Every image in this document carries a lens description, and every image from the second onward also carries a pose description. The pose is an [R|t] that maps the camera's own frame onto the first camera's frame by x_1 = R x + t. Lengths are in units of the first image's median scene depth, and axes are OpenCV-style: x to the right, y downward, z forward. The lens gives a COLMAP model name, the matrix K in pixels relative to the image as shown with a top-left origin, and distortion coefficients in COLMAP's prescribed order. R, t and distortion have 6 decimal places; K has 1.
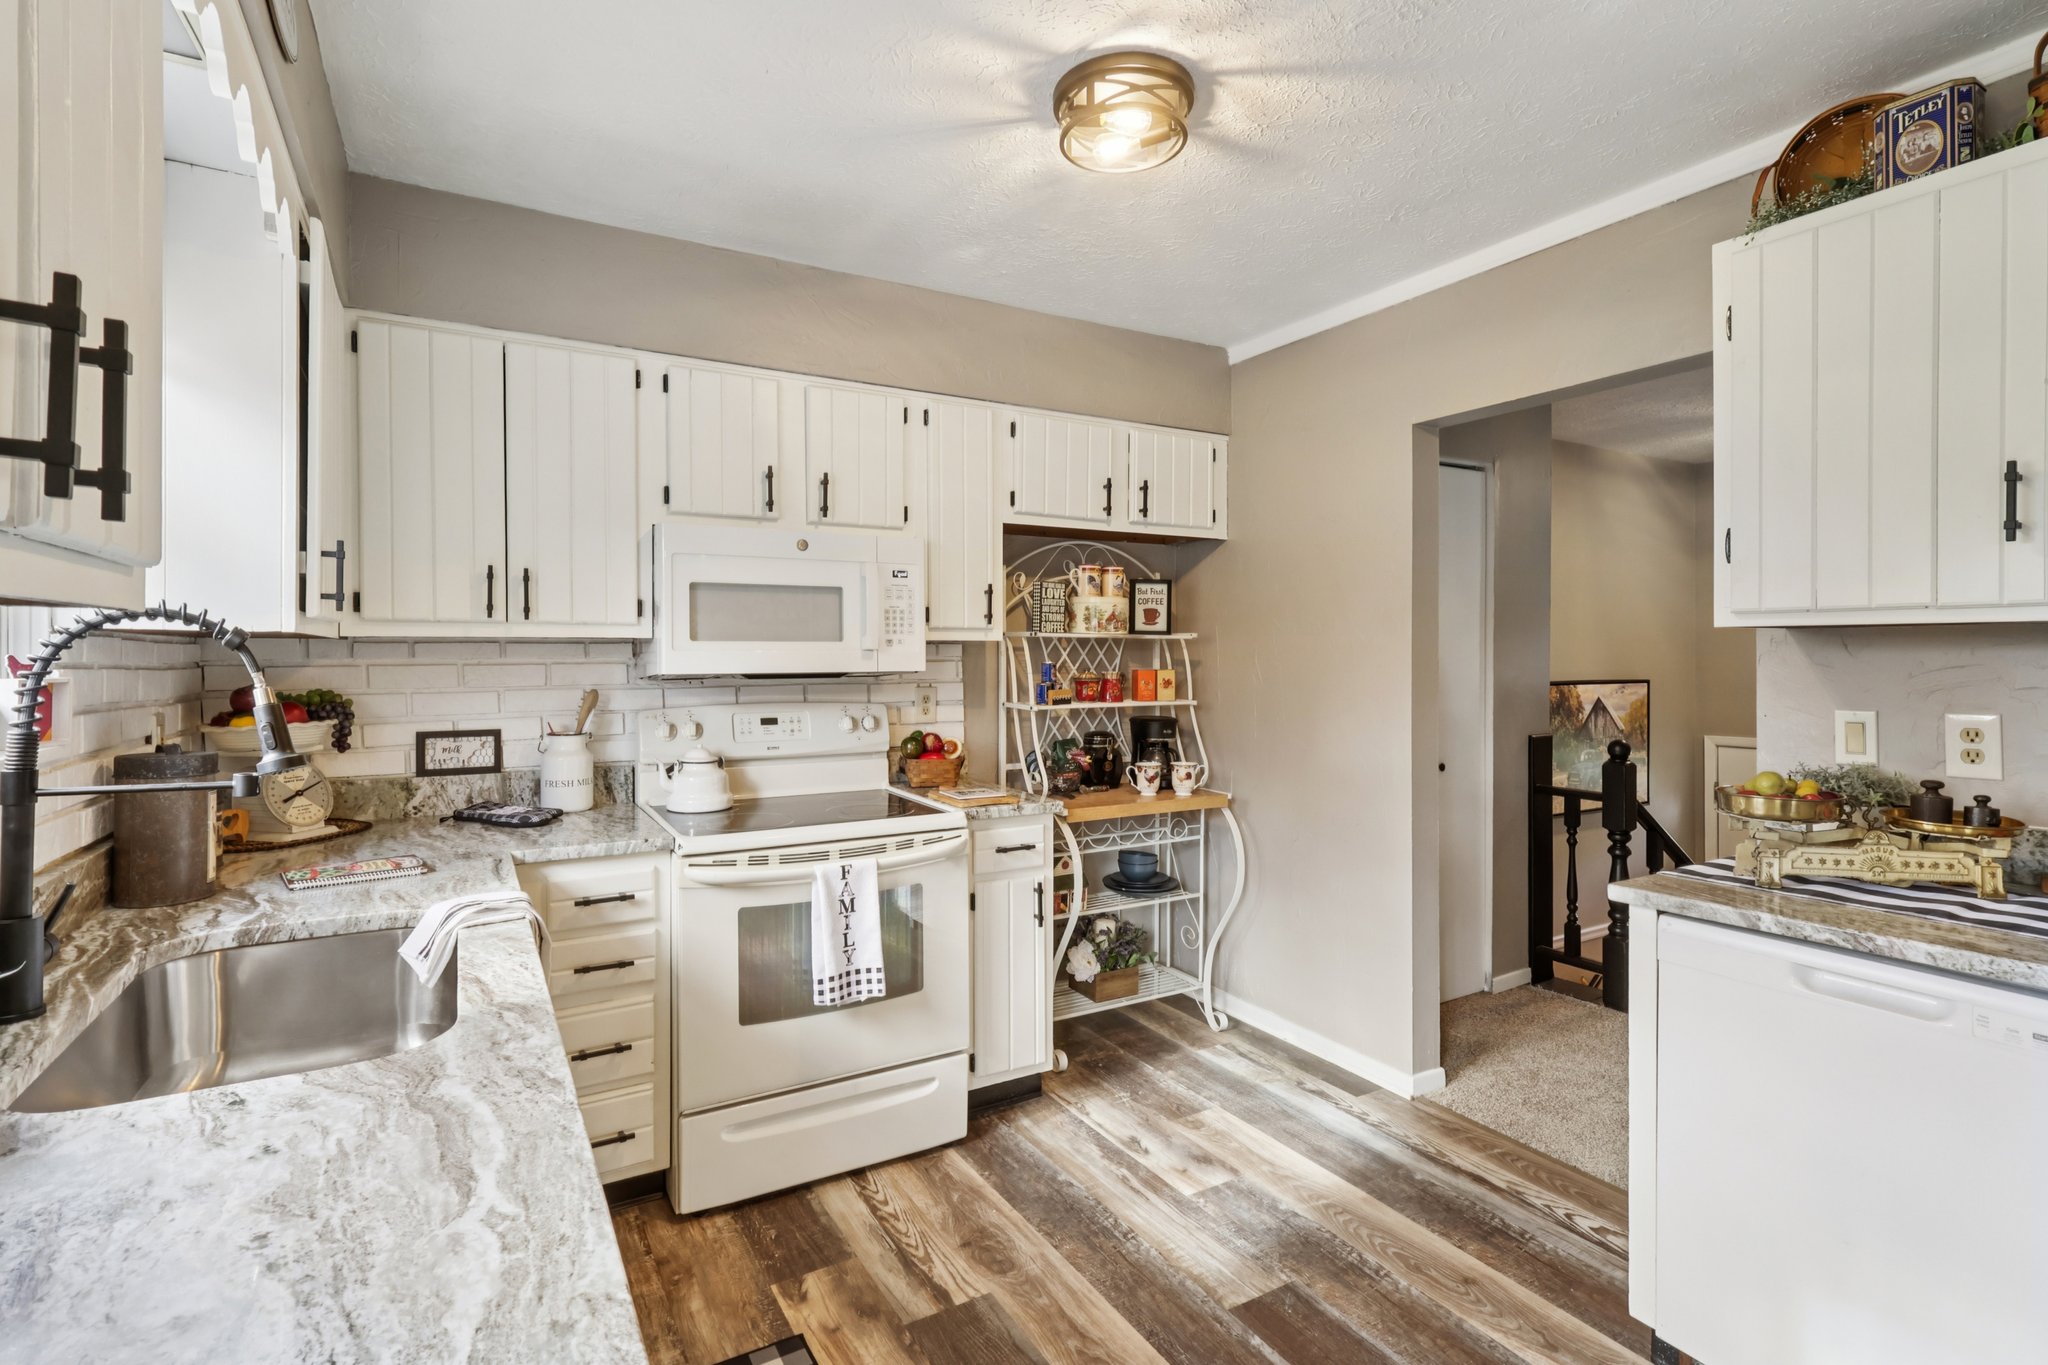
lens RADIAL K [[956.4, 0, 1034.9], [0, 956.4, 658.7], [0, 0, 1]] dist [-0.003202, 0.001313]
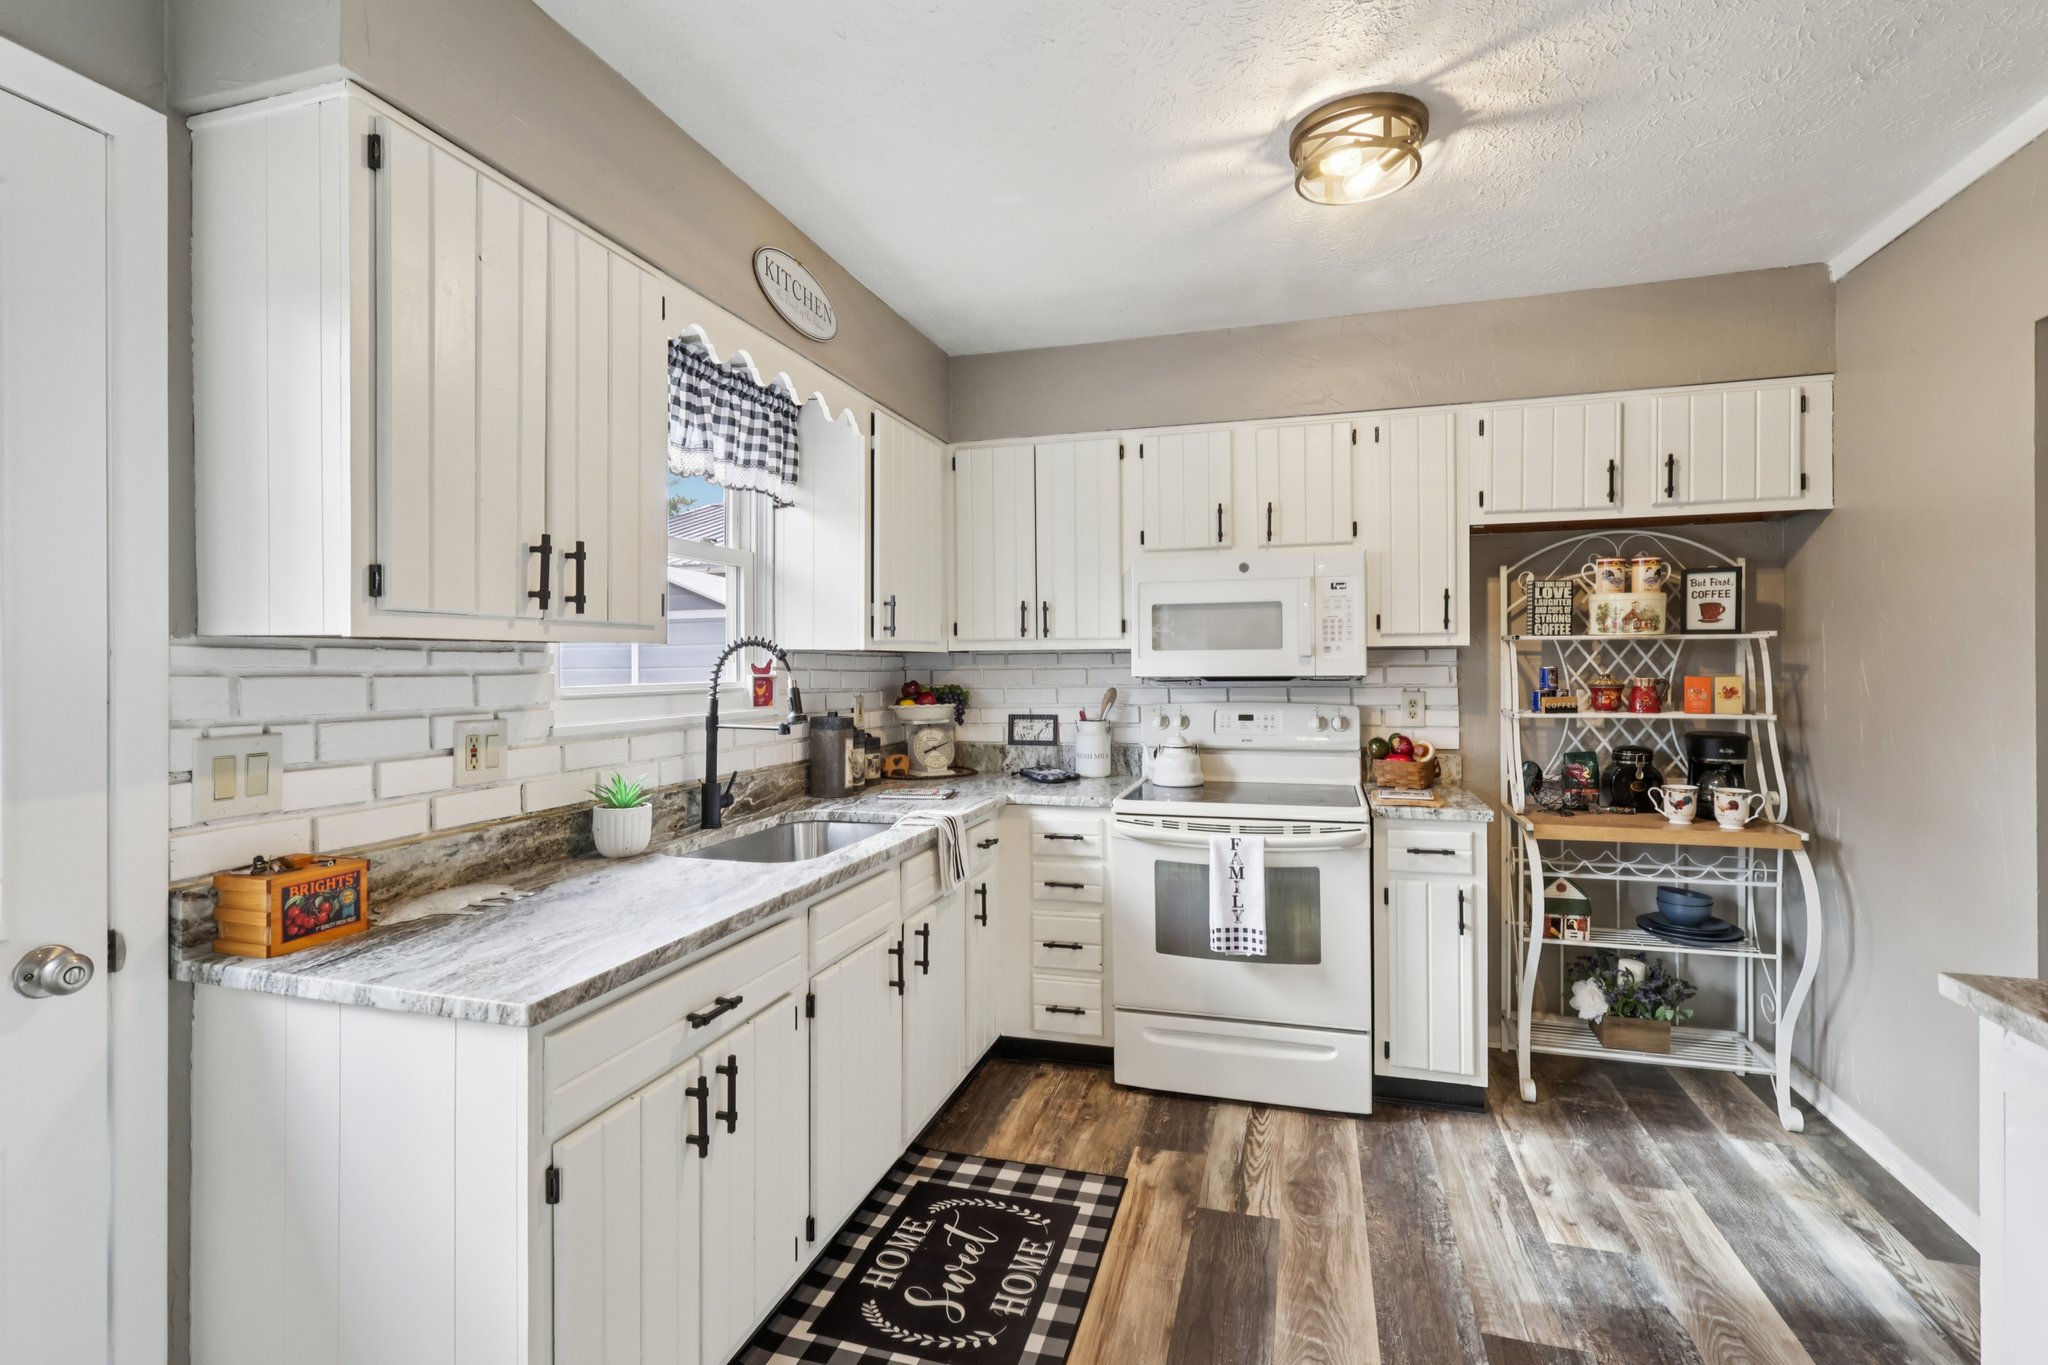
lens RADIAL K [[956.4, 0, 1047.8], [0, 956.4, 670.3], [0, 0, 1]] dist [-0.003202, 0.001313]
pose [[0.696662, 0.000482, -0.717399, 0.439553], [0.002483, 0.999992, 0.003083, 0.003466], [0.717395, -0.003929, 0.696656, 0.008070]]
